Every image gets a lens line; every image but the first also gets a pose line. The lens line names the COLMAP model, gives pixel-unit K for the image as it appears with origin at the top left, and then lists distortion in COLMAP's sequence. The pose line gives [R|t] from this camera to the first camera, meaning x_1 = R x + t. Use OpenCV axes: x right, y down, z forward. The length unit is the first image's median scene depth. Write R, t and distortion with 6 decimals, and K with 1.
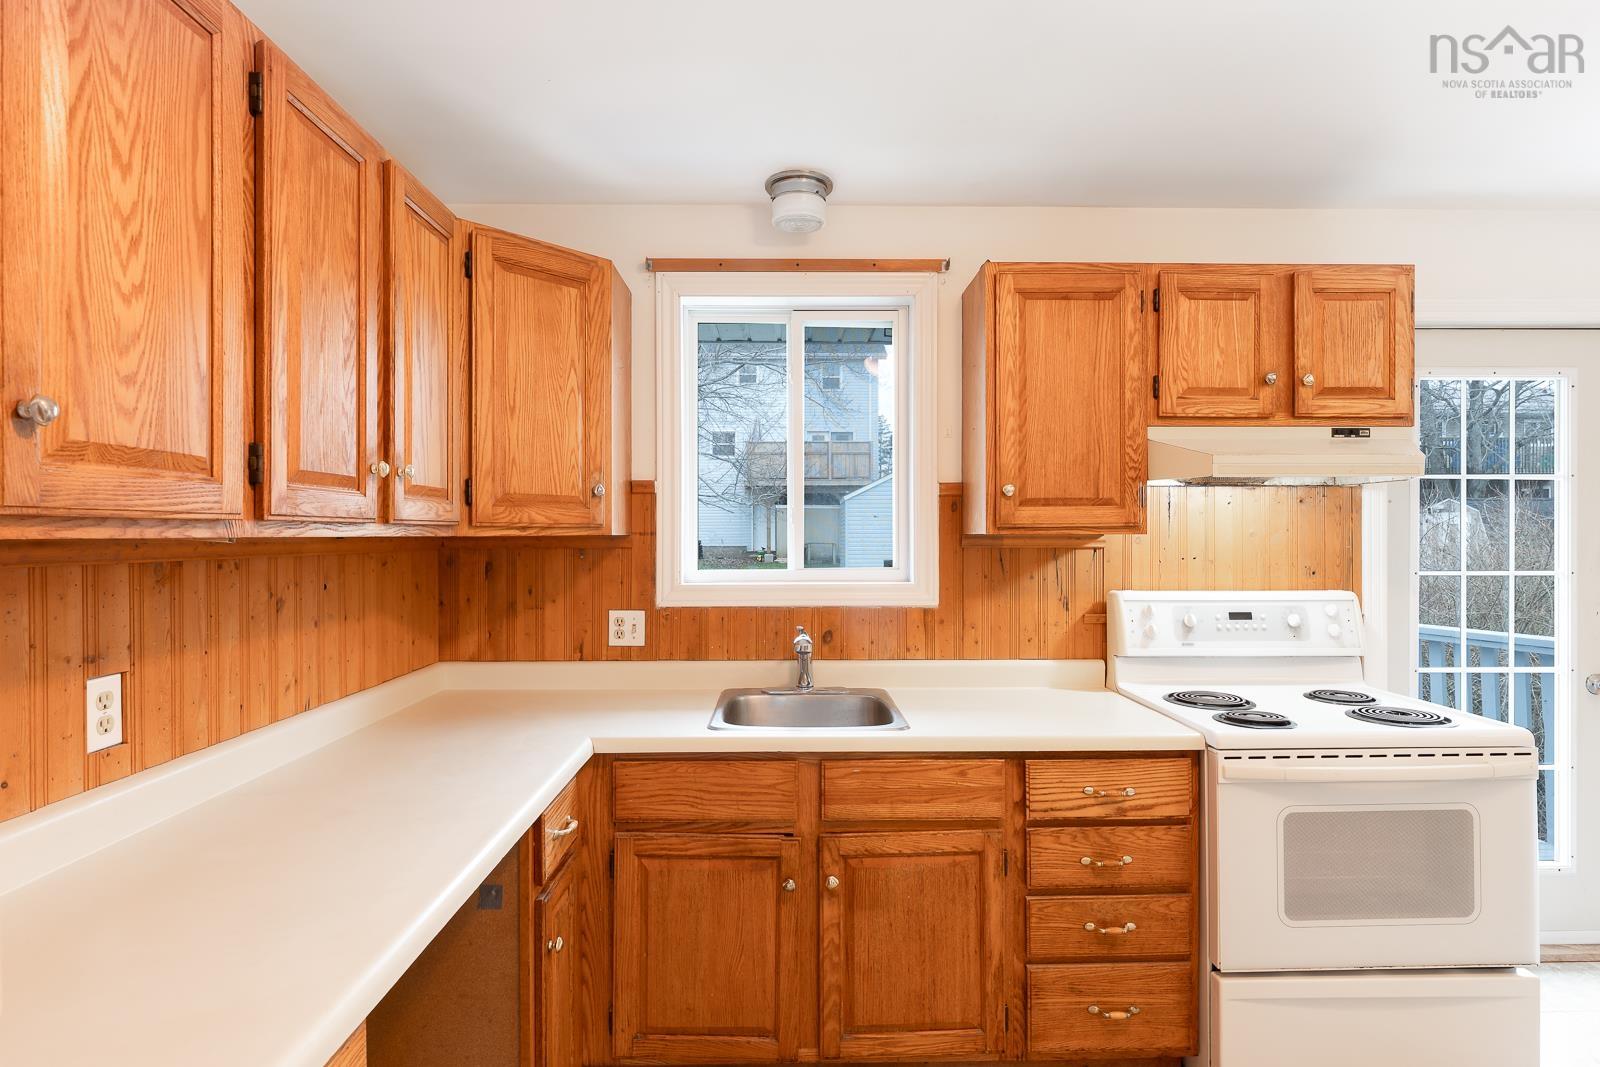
lens RADIAL K [[806.9, 0, 800.0], [0, 806.9, 533.5], [0, 0, 1]] dist [0.001192, -0.000256]
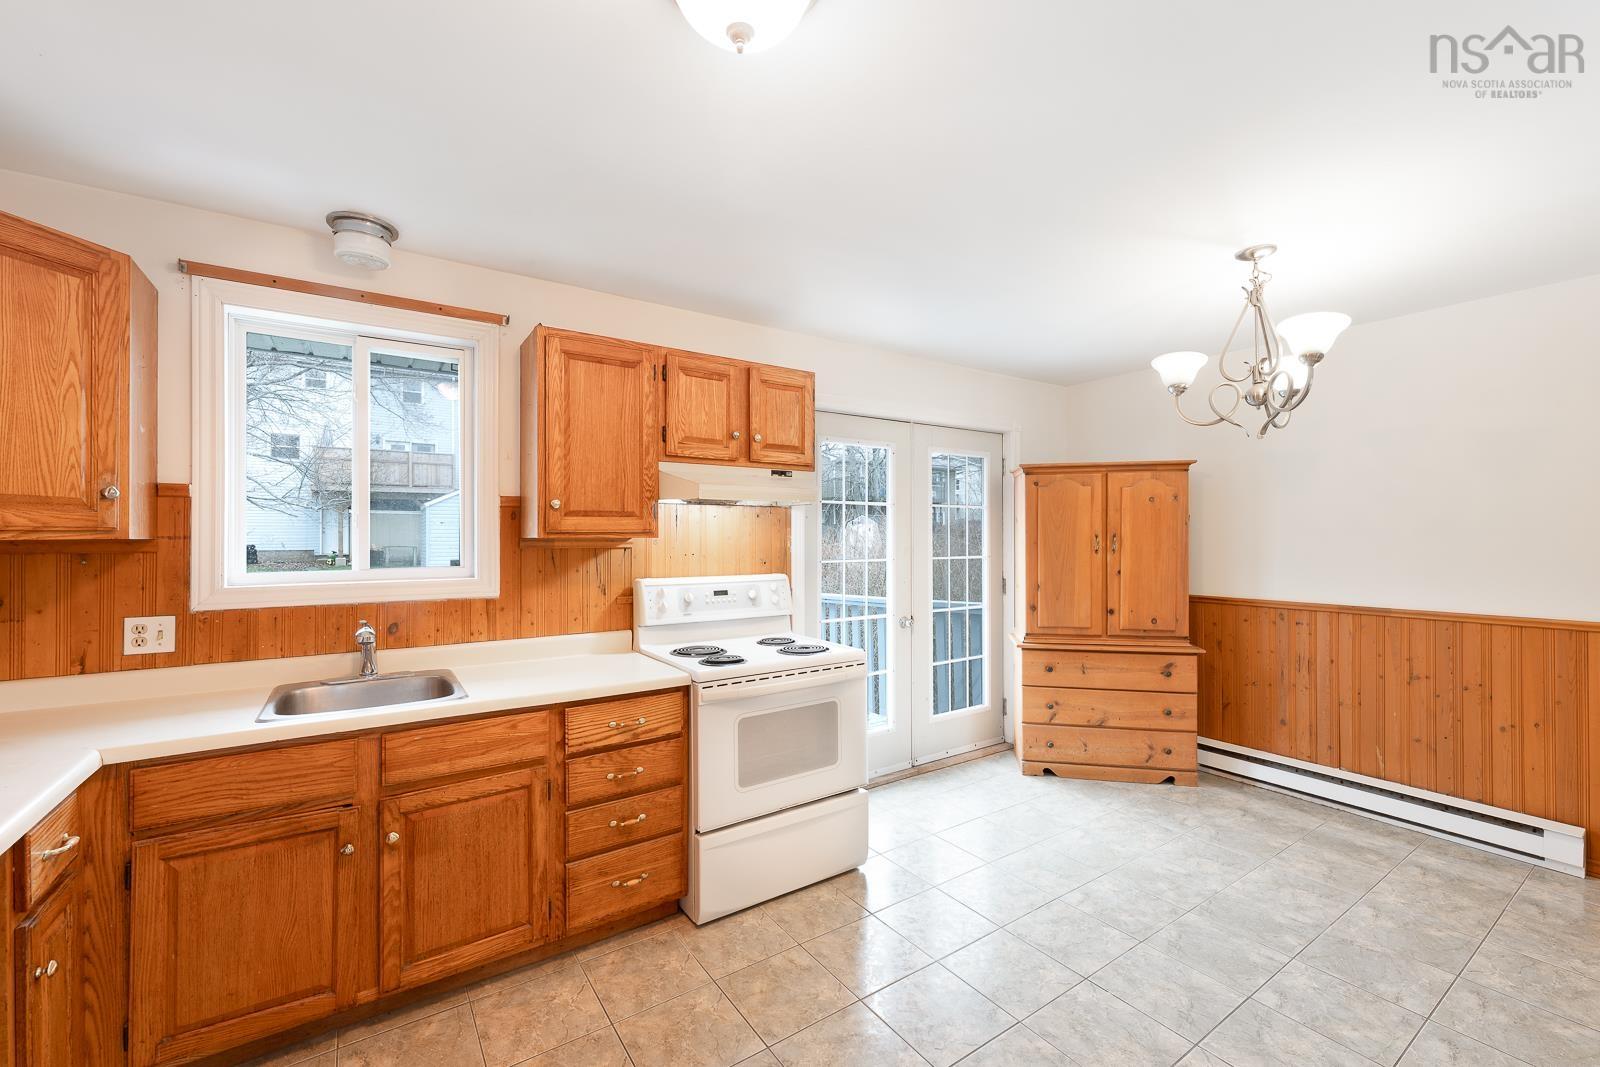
lens RADIAL K [[652.9, 0, 795.5], [0, 652.9, 534.0], [0, 0, 1]] dist [0.001184, -0.000459]
pose [[0.842561, 0.002419, 0.538596, 0.018165], [0.000389, 0.999987, -0.005101, 0.000207], [-0.538602, 0.004507, 0.842549, -0.090987]]
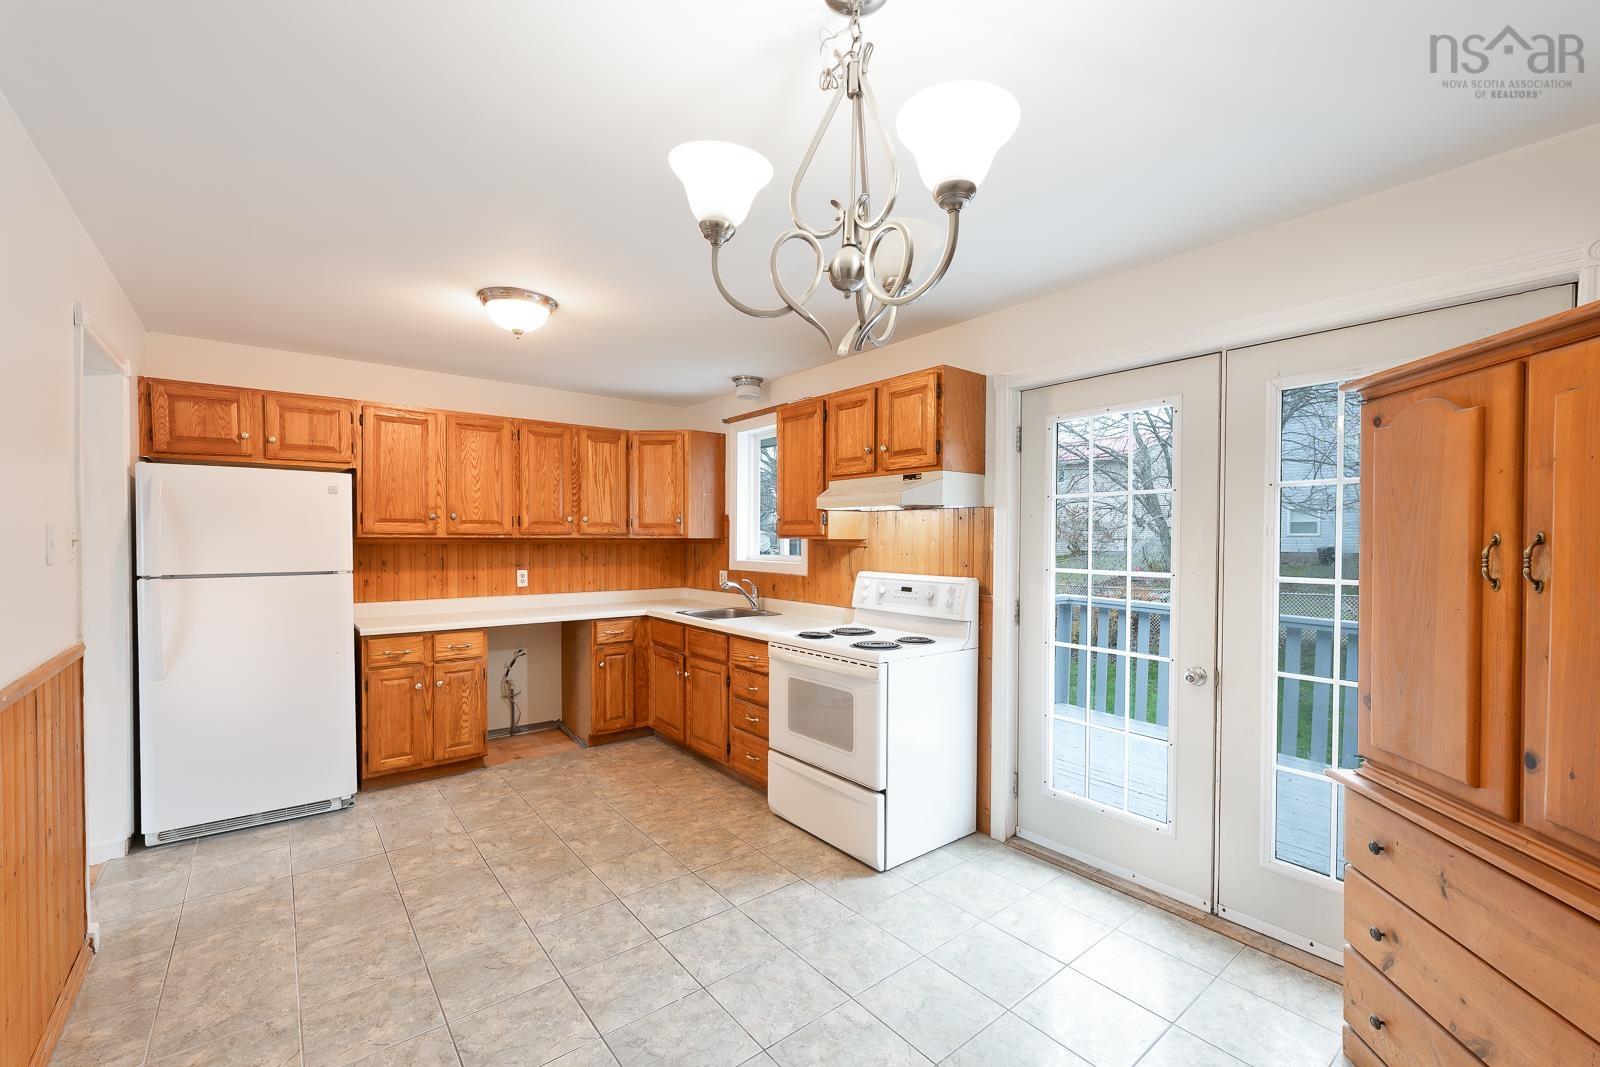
lens RADIAL K [[661.0, 0, 805.6], [0, 661.0, 548.5], [0, 0, 1]] dist [0.000356, -0.000010]
pose [[0.611865, 0.016421, -0.790792, 1.636011], [-0.005591, 0.999849, 0.016436, -0.002037], [0.790943, -0.005636, 0.611865, 0.020089]]
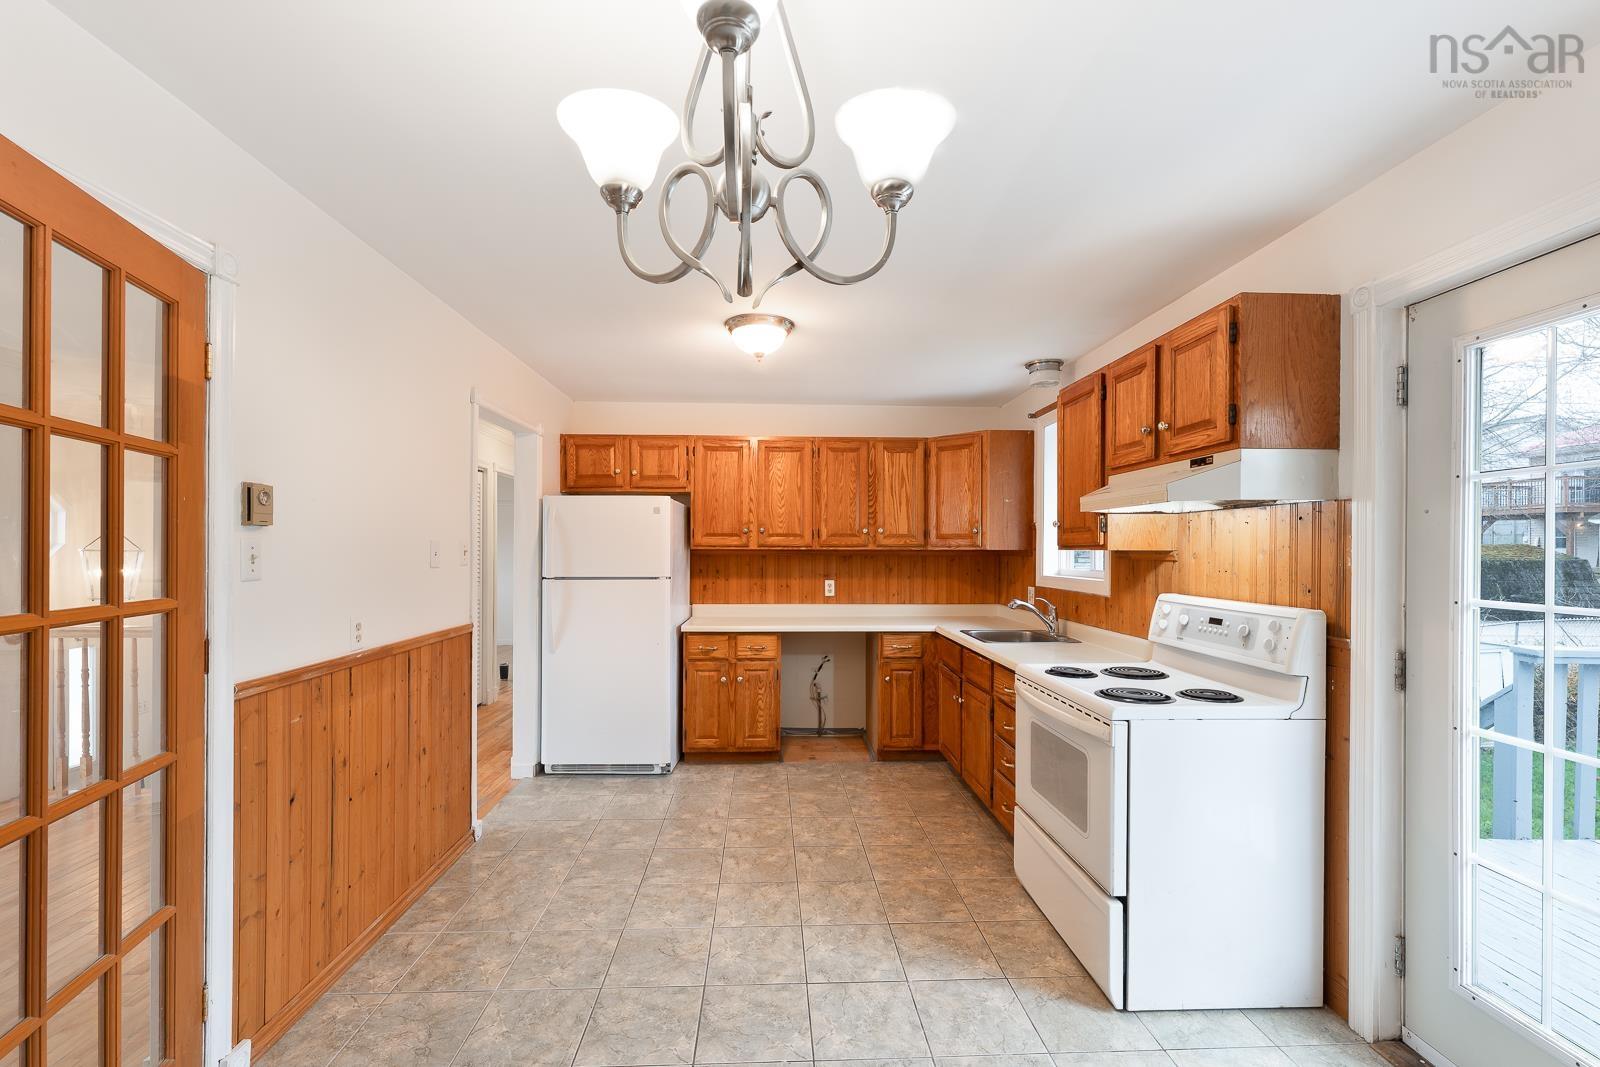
lens RADIAL K [[662.4, 0, 798.7], [0, 662.4, 551.4], [0, 0, 1]] dist [0.001755, 0.000168]
pose [[0.025270, 0.004703, -0.999670, 1.637482], [-0.003675, 0.999983, 0.004611, -0.000683], [0.999674, 0.003558, 0.025287, 0.418264]]
